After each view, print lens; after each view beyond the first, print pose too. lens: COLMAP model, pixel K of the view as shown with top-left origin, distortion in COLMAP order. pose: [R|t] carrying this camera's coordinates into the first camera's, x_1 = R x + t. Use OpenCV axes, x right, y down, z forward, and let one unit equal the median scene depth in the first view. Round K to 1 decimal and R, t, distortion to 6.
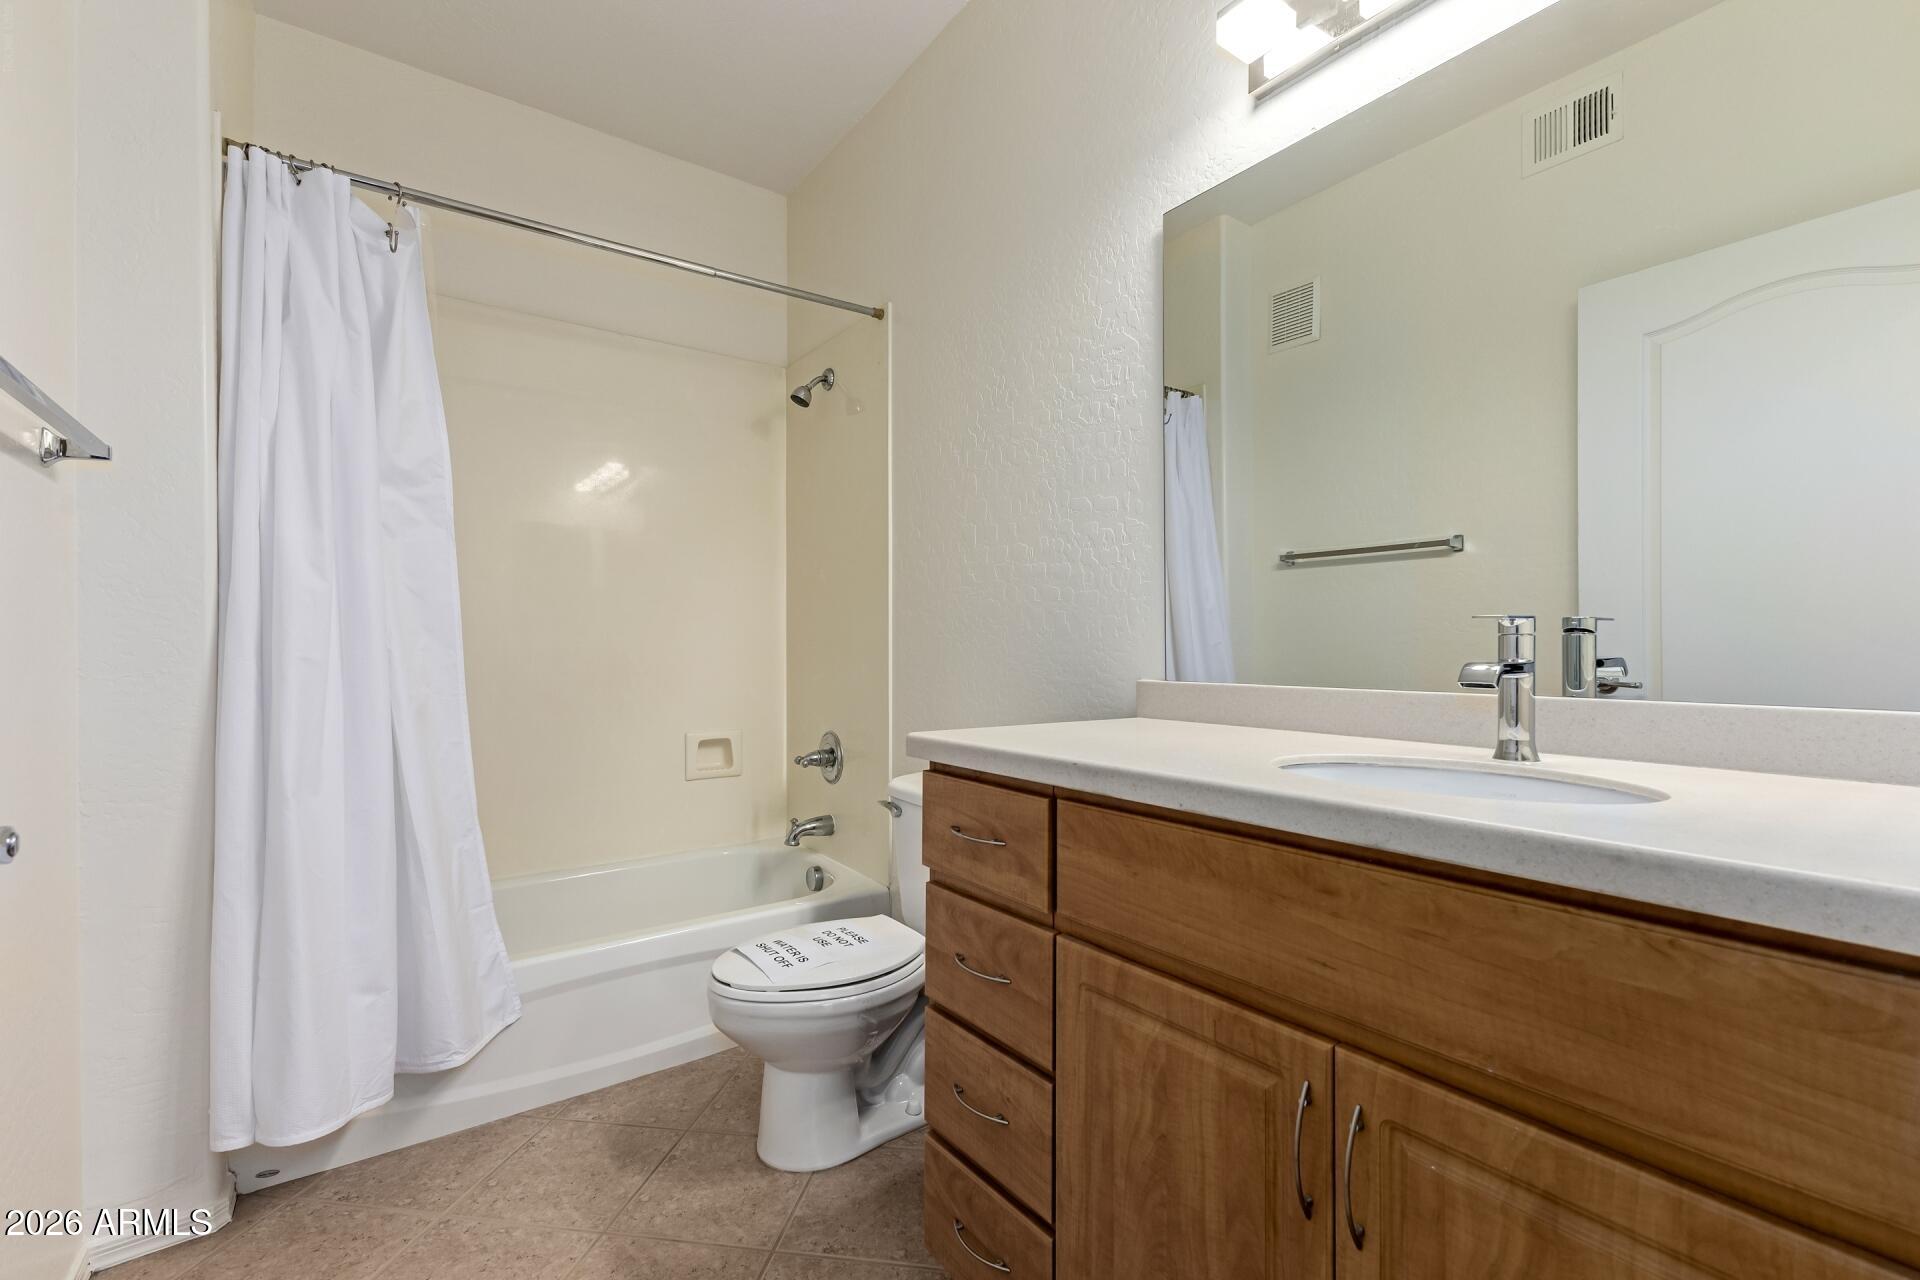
lens RADIAL K [[784.7, 0, 964.1], [0, 784.7, 653.5], [0, 0, 1]] dist [0.022454, -0.000314]
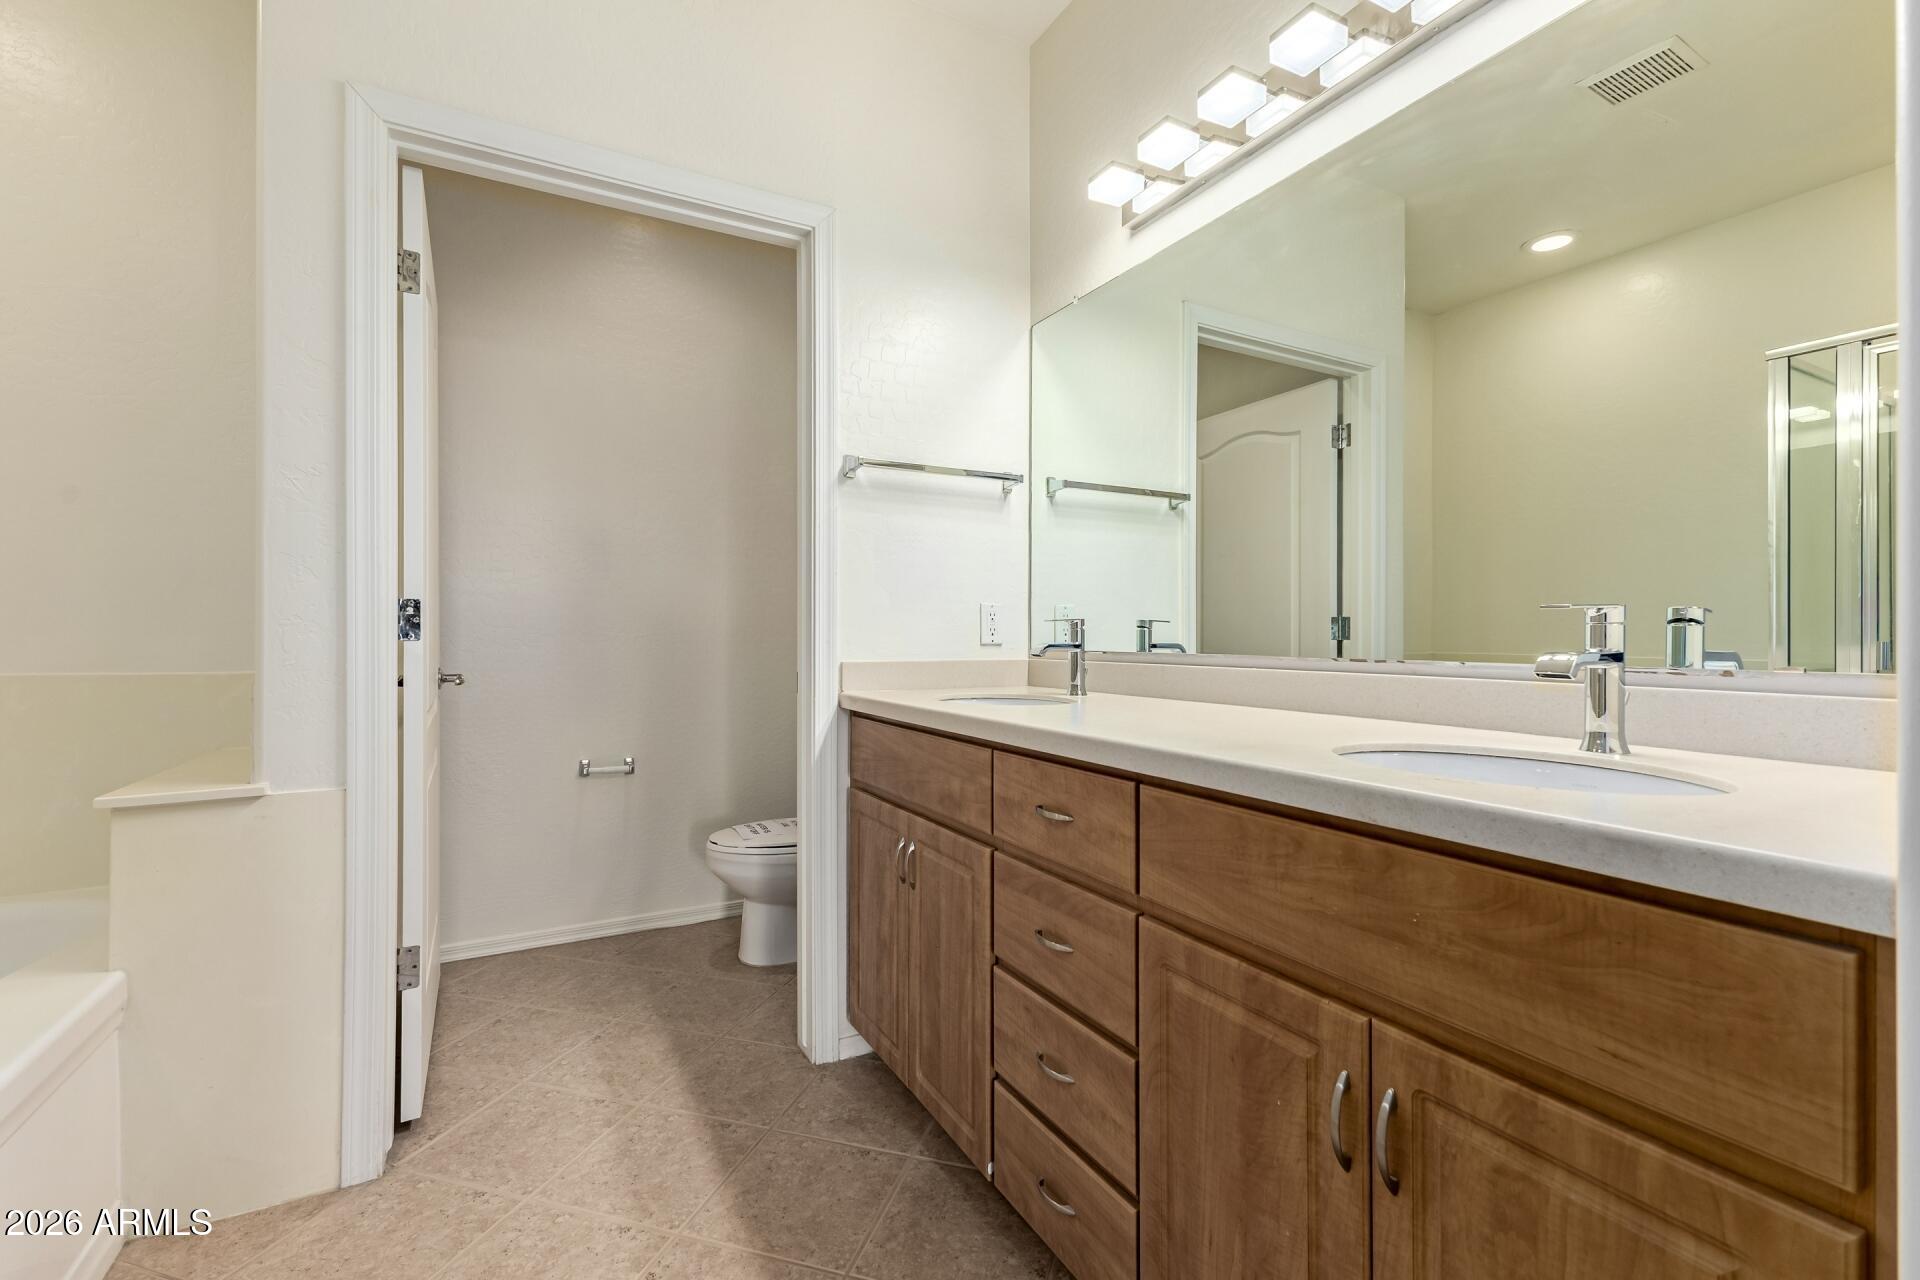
lens RADIAL K [[816.4, 0, 961.4], [0, 816.4, 633.7], [0, 0, 1]] dist [0.003264, 0.000044]
pose [[0.984556, -0.000019, -0.175072, 0.099694], [-0.001701, 0.999952, -0.009678, 0.000311], [0.175064, 0.009827, 0.984508, -0.124255]]
